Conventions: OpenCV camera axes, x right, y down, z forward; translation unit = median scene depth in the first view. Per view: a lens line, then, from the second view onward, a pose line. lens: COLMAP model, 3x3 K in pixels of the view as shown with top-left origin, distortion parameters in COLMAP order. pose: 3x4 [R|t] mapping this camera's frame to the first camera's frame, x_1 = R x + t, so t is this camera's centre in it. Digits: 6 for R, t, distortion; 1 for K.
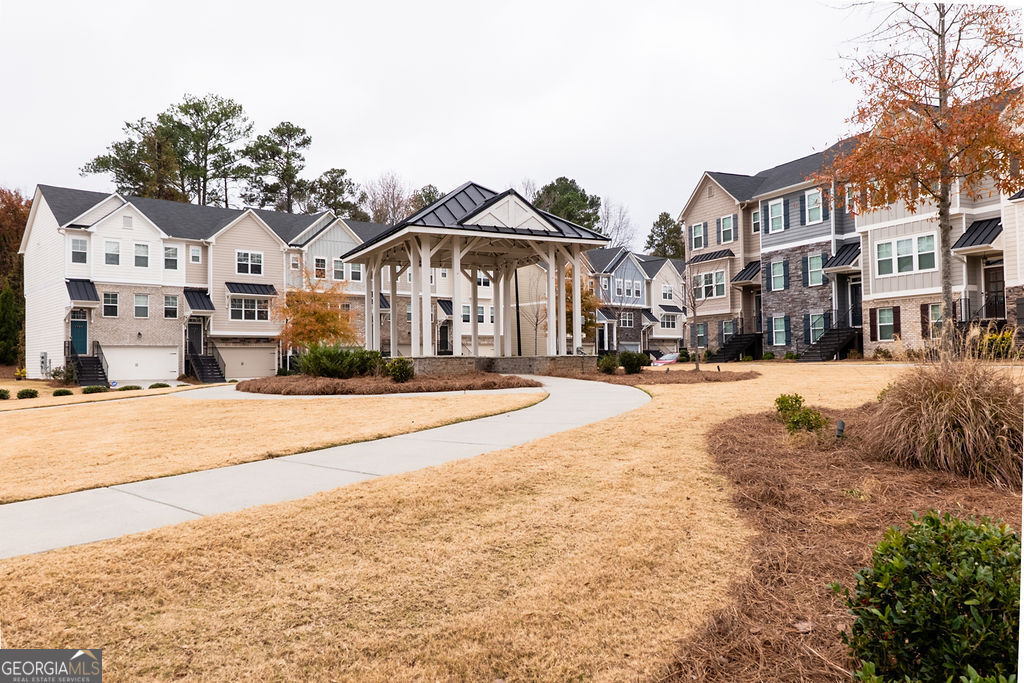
lens RADIAL K [[768.1, 0, 517.5], [0, 768.1, 349.9], [0, 0, 1]] dist [-0.009844, 0.010195]
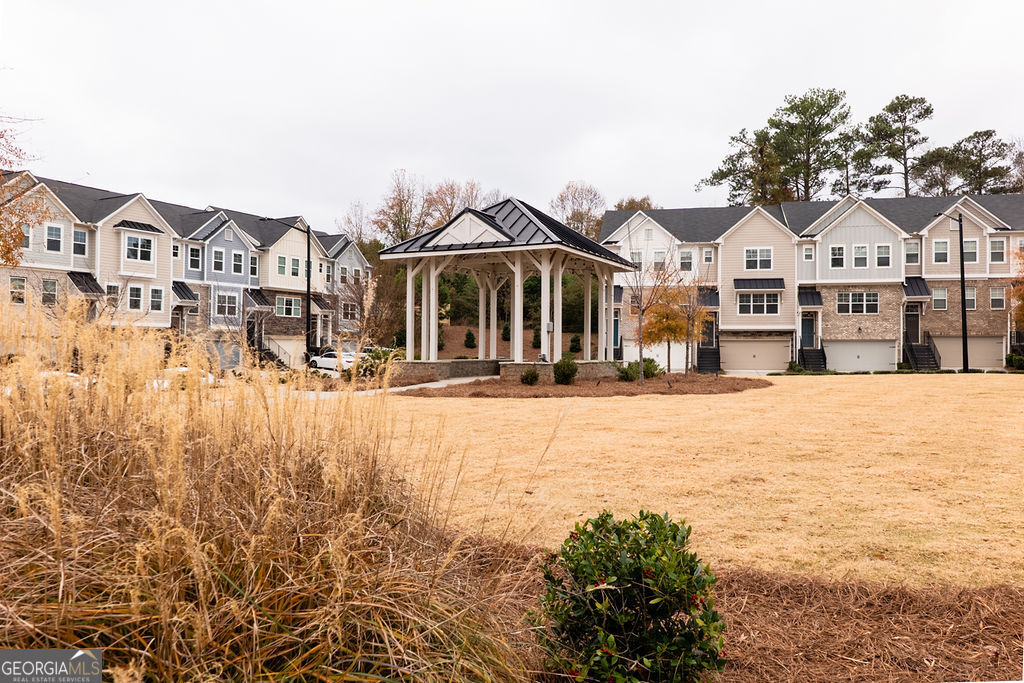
lens RADIAL K [[764.1, 0, 507.8], [0, 764.1, 335.3], [0, 0, 1]] dist [-0.000966, -0.000275]
pose [[0.584497, -0.001284, -0.811395, 0.284710], [-0.001071, 0.999997, -0.002354, -0.007639], [0.811395, 0.002245, 0.584493, 0.126257]]
